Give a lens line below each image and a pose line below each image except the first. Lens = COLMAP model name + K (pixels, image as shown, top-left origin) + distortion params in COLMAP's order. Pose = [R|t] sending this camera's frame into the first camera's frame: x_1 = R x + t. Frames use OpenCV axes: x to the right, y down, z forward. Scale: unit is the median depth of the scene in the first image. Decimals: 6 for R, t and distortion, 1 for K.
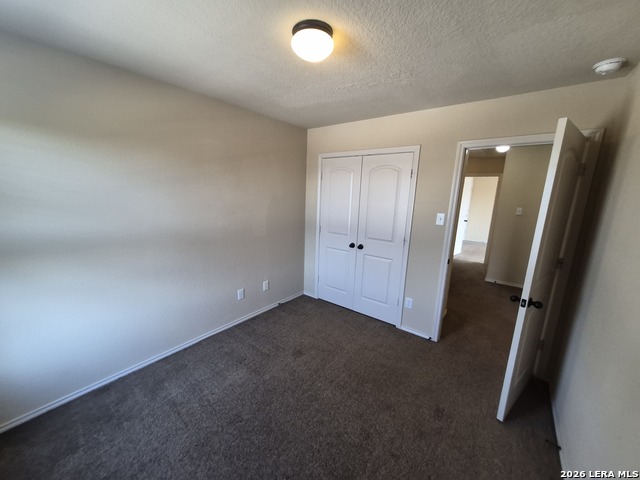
lens RADIAL K [[250.3, 0, 313.8], [0, 250.3, 243.4], [0, 0, 1]] dist [0.004012, 0.000421]
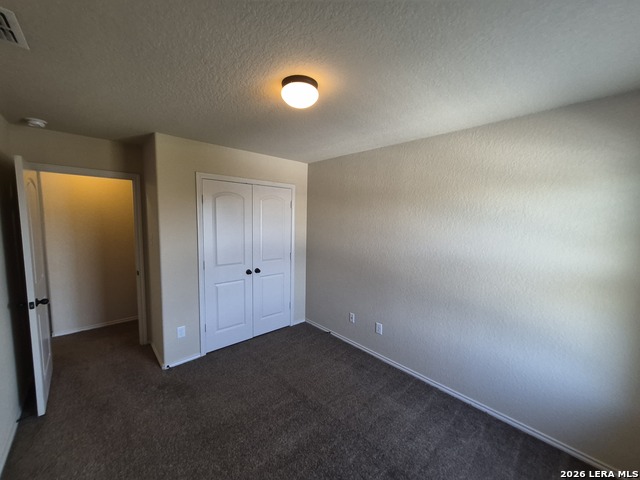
lens RADIAL K [[250.3, 0, 319.2], [0, 250.3, 241.1], [0, 0, 1]] dist [0.004012, 0.000421]
pose [[0.152889, -0.117616, 0.981219, -0.825177], [0.179187, 0.979734, 0.089518, -0.163587], [-0.971863, 0.162135, 0.170865, 0.594491]]
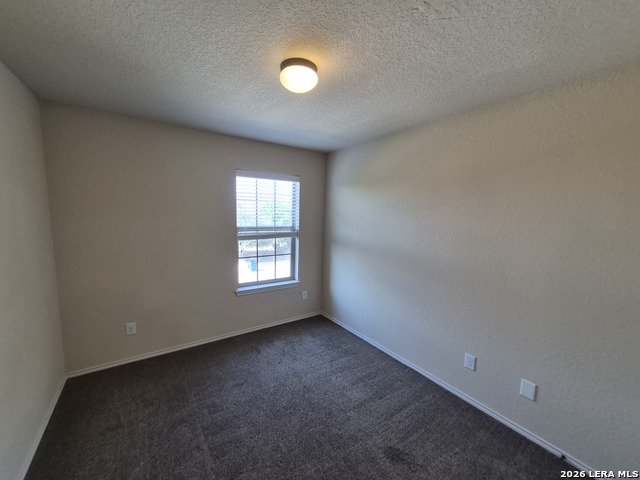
lens RADIAL K [[250.3, 0, 313.2], [0, 250.3, 244.0], [0, 0, 1]] dist [0.004012, 0.000421]
pose [[-0.302799, 0.086072, -0.949160, 0.485924], [-0.224202, 0.961531, 0.158718, -0.129152], [0.926308, 0.260863, -0.271853, 0.697065]]
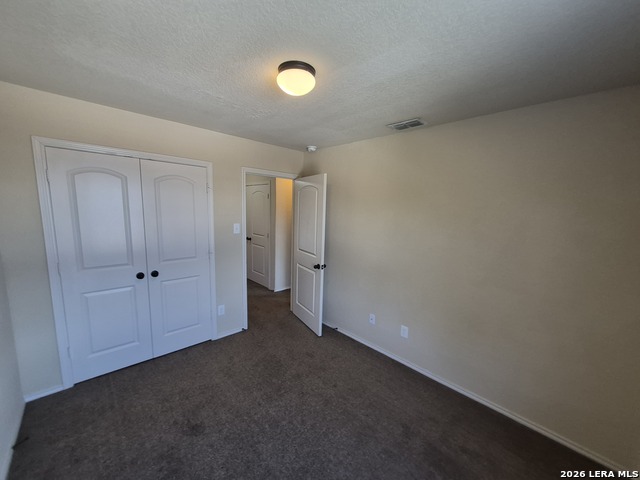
lens RADIAL K [[250.3, 0, 316.9], [0, 250.3, 243.8], [0, 0, 1]] dist [0.004012, 0.000421]
pose [[0.148234, -0.161769, 0.975632, -0.529232], [0.172291, 0.975669, 0.135598, -0.105518], [-0.973829, 0.147993, 0.172499, 0.374892]]
